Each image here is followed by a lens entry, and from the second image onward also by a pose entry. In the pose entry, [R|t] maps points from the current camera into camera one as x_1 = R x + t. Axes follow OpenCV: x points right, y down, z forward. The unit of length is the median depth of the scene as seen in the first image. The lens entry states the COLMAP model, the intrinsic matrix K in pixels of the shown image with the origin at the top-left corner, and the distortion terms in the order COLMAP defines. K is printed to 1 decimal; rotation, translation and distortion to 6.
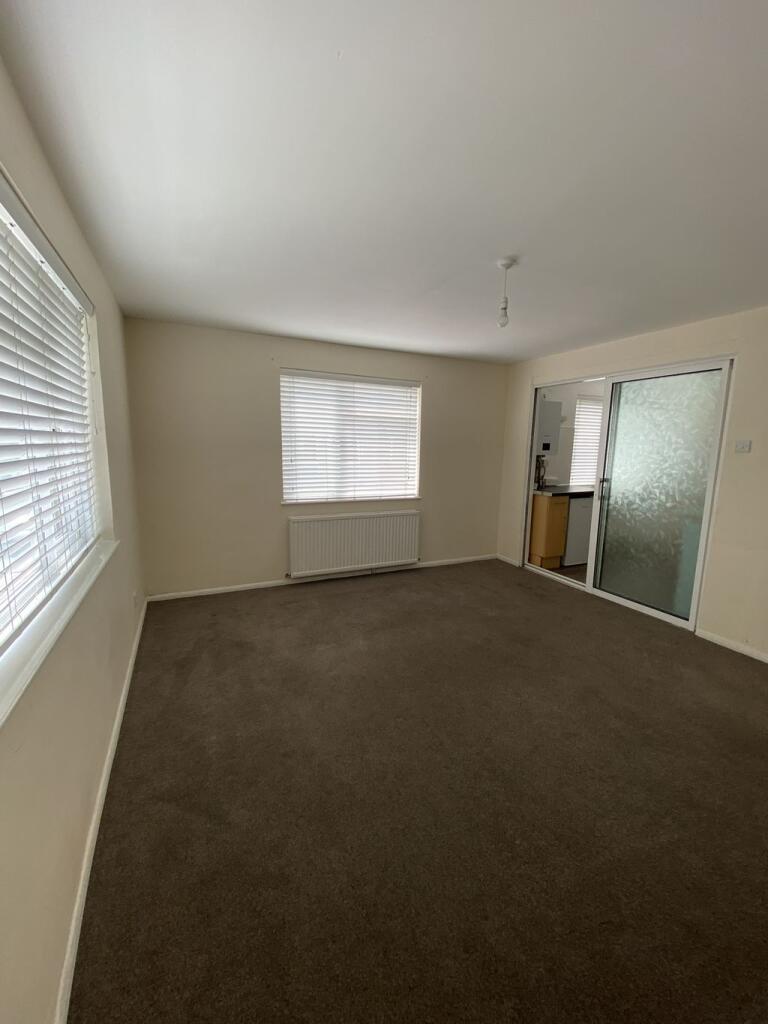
lens RADIAL K [[414.1, 0, 384.8], [0, 414.1, 506.7], [0, 0, 1]] dist [0.018481, -0.019508]
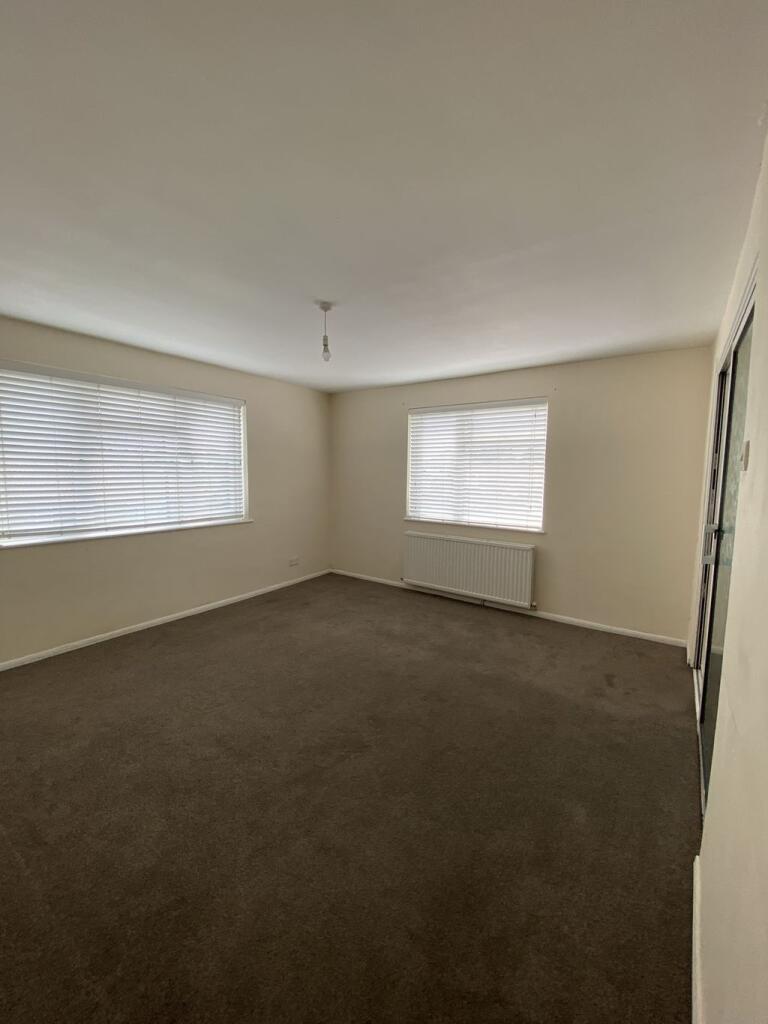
lens RADIAL K [[414.1, 0, 384.8], [0, 414.1, 506.7], [0, 0, 1]] dist [0.018481, -0.019508]
pose [[0.482697, 0.065470, -0.873337, 0.731344], [-0.135468, 0.990782, -0.000600, -0.032724], [0.865247, 0.118598, 0.487117, 0.337922]]
